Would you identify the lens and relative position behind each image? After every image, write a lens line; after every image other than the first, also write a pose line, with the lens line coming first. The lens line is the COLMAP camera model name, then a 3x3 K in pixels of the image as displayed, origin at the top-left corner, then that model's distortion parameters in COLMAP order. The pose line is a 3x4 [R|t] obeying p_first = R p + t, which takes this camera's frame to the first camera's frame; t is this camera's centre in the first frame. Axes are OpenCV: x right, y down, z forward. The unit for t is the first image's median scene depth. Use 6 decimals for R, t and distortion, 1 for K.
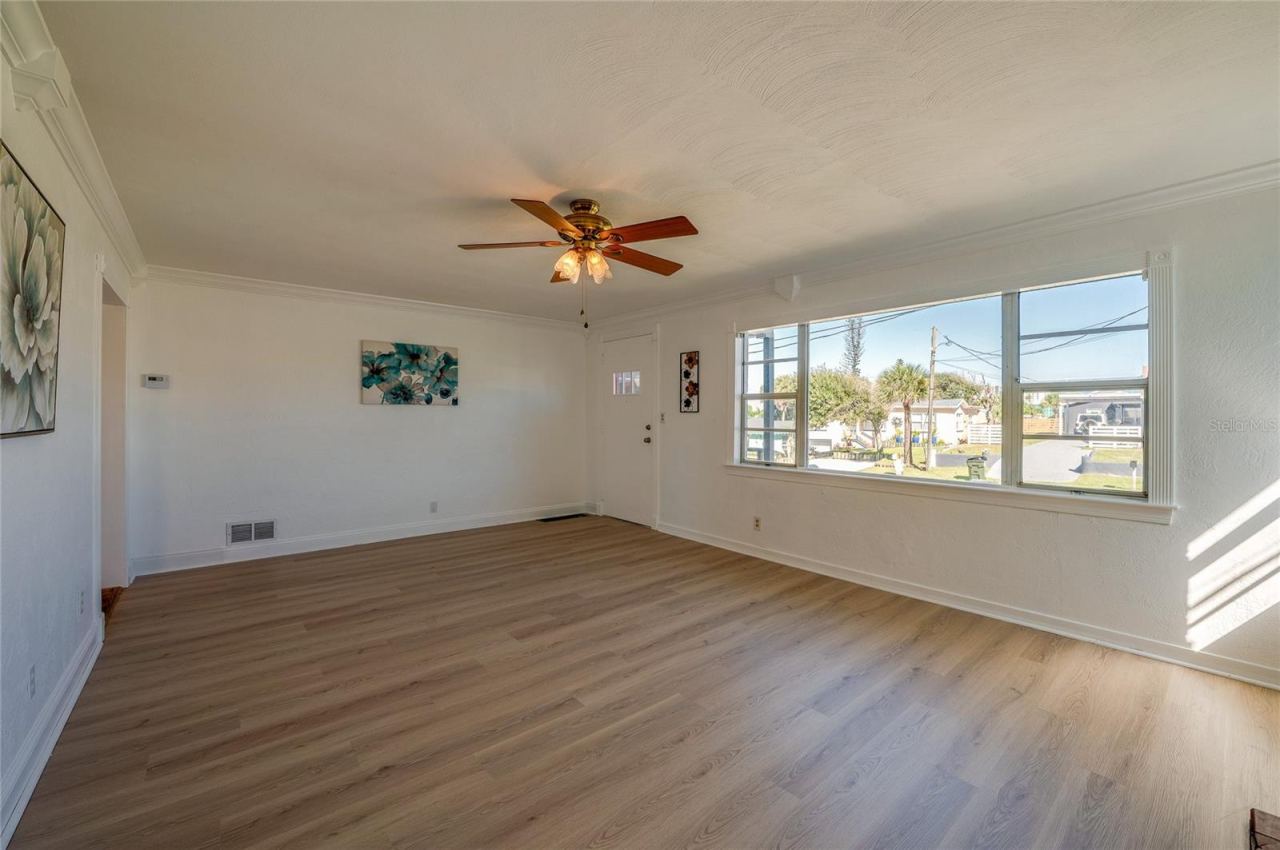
lens RADIAL K [[513.4, 0, 643.2], [0, 513.4, 415.8], [0, 0, 1]] dist [-0.011932, -0.000040]
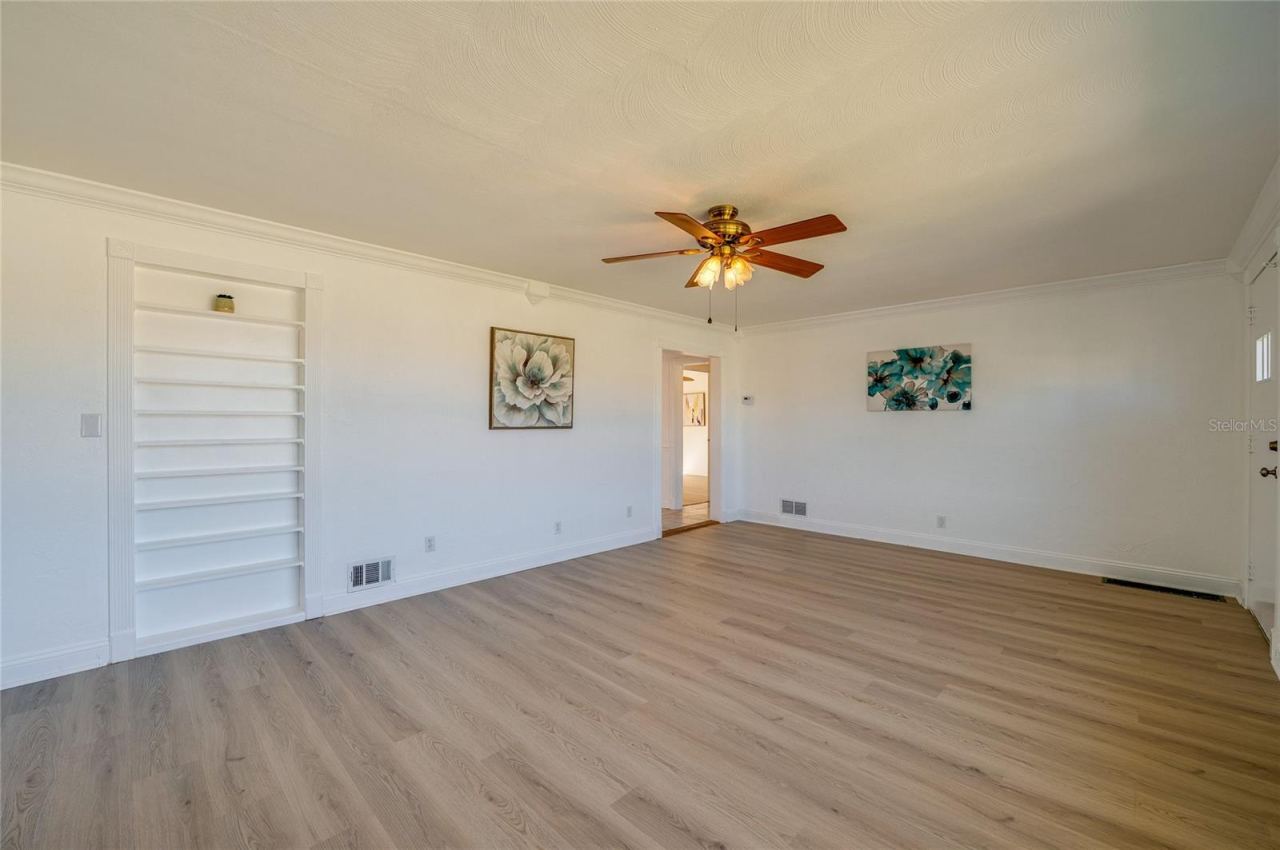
lens RADIAL K [[513.4, 0, 643.0], [0, 513.4, 425.9], [0, 0, 1]] dist [-0.011932, -0.000040]
pose [[0.101870, 0.006064, -0.994779, 0.546735], [-0.002809, 0.999979, 0.005808, 0.003612], [0.994794, 0.002203, 0.101884, 0.465543]]
